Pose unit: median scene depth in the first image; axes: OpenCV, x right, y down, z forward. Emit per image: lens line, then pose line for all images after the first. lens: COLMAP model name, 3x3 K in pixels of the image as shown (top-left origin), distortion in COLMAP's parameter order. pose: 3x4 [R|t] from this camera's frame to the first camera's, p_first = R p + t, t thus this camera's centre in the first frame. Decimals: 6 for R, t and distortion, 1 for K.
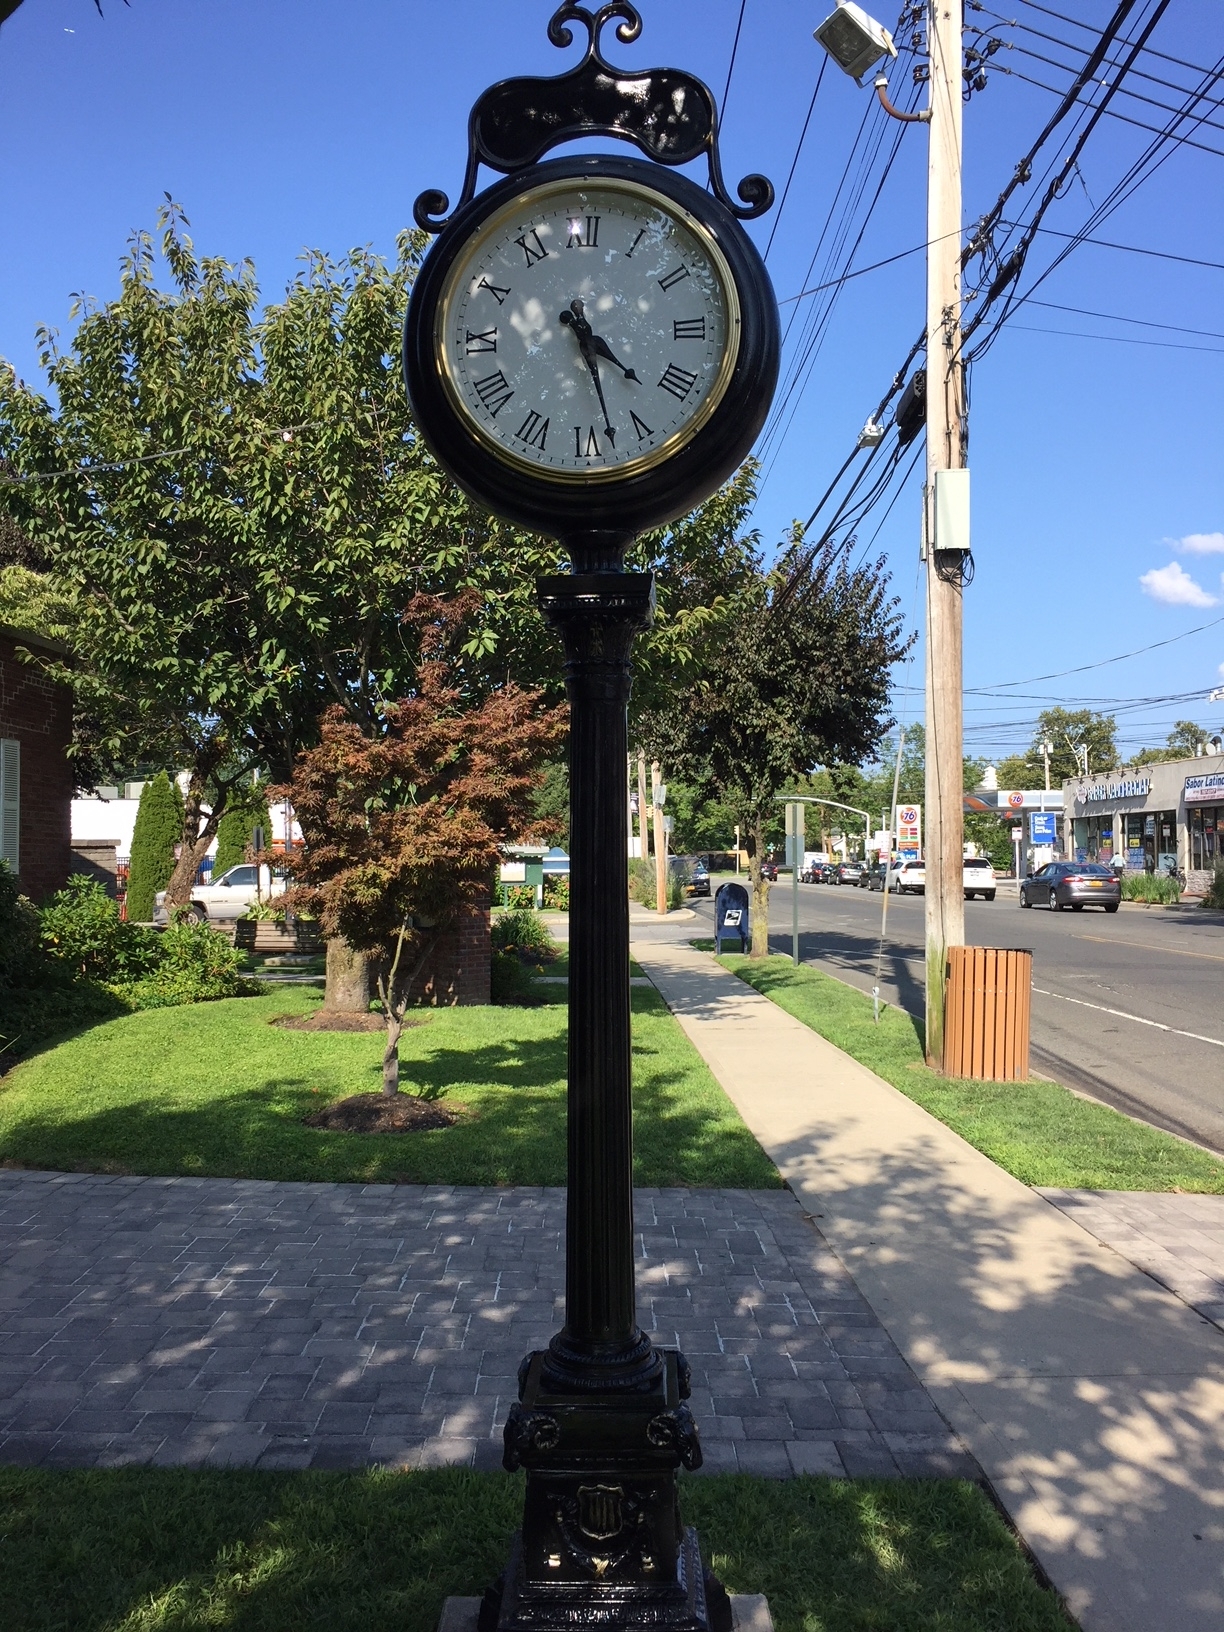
lens RADIAL K [[1420.7, 0, 659.3], [0, 1420.7, 817.2], [0, 0, 1]] dist [0.079019, -0.105834]
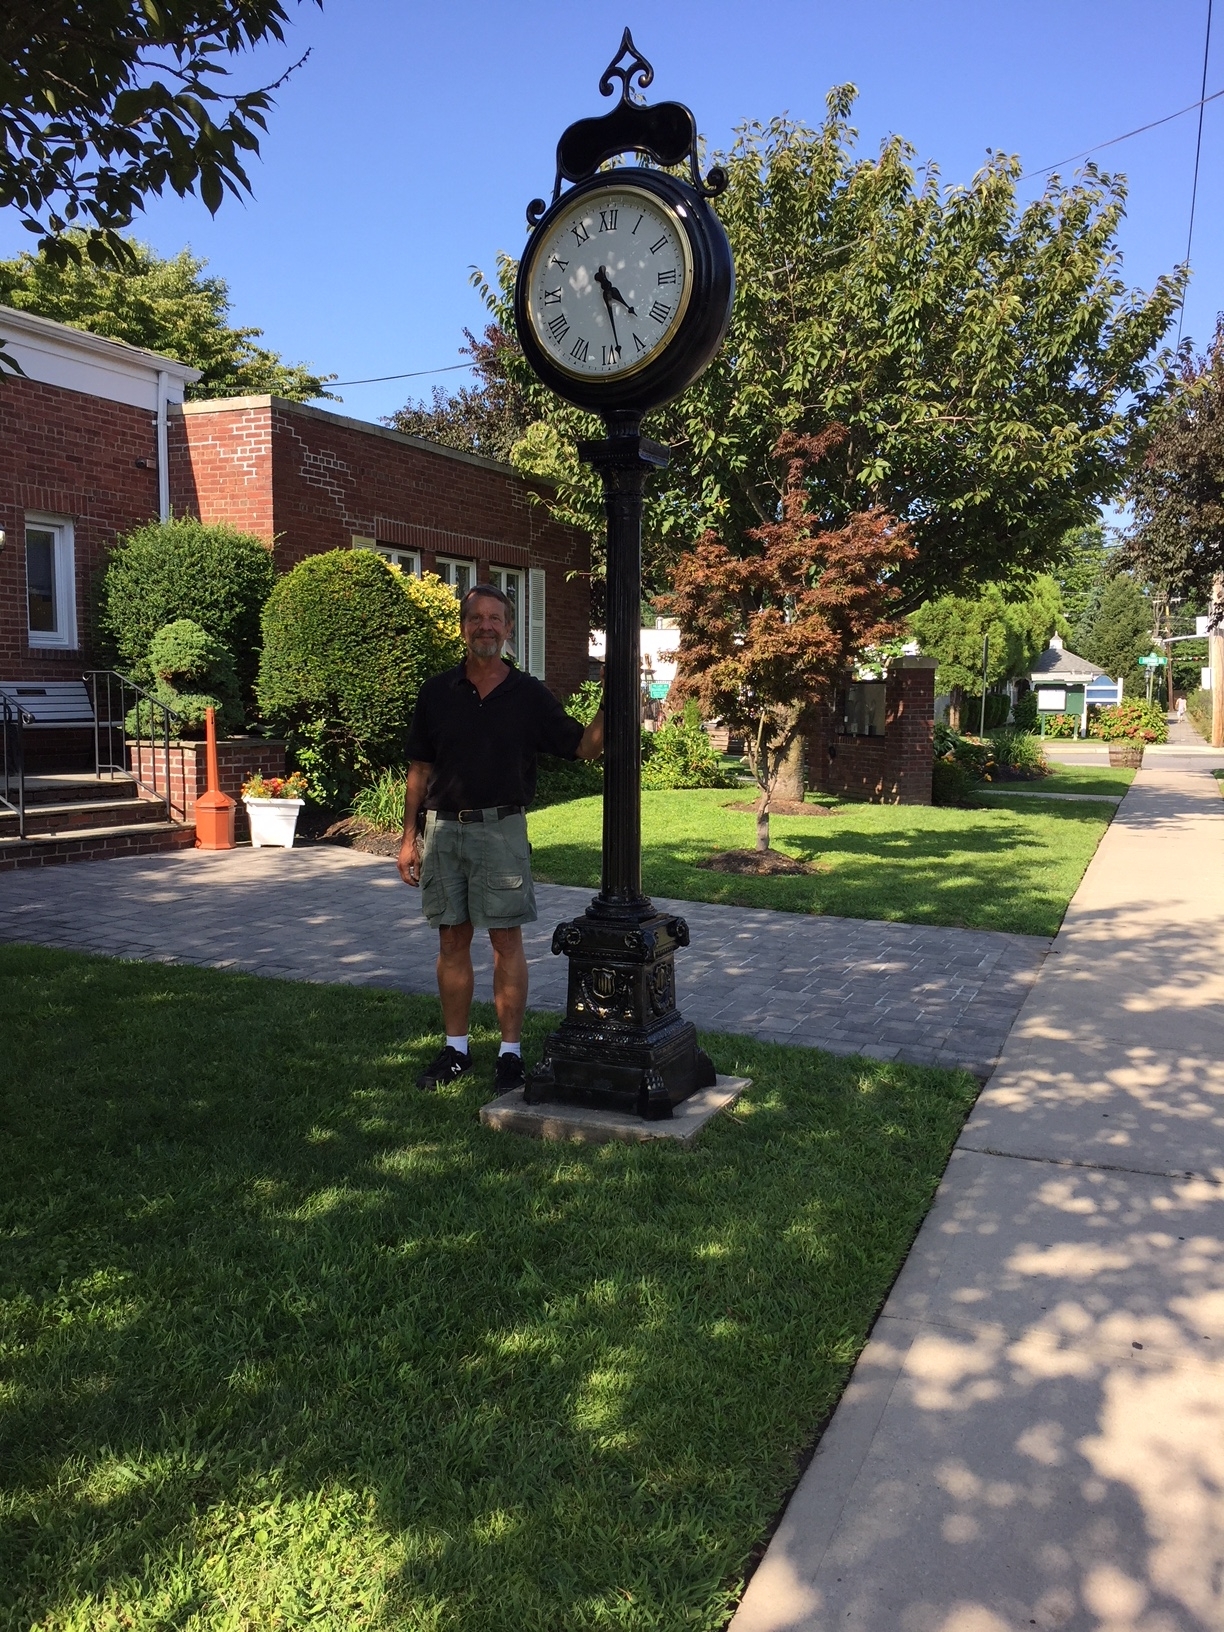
lens RADIAL K [[1420.7, 0, 659.3], [0, 1420.7, 817.2], [0, 0, 1]] dist [0.079019, -0.105834]
pose [[0.923694, 0.046385, -0.380312, 0.208863], [-0.001269, 0.993009, 0.118031, 0.022016], [0.383128, -0.108542, 0.917296, -0.172227]]
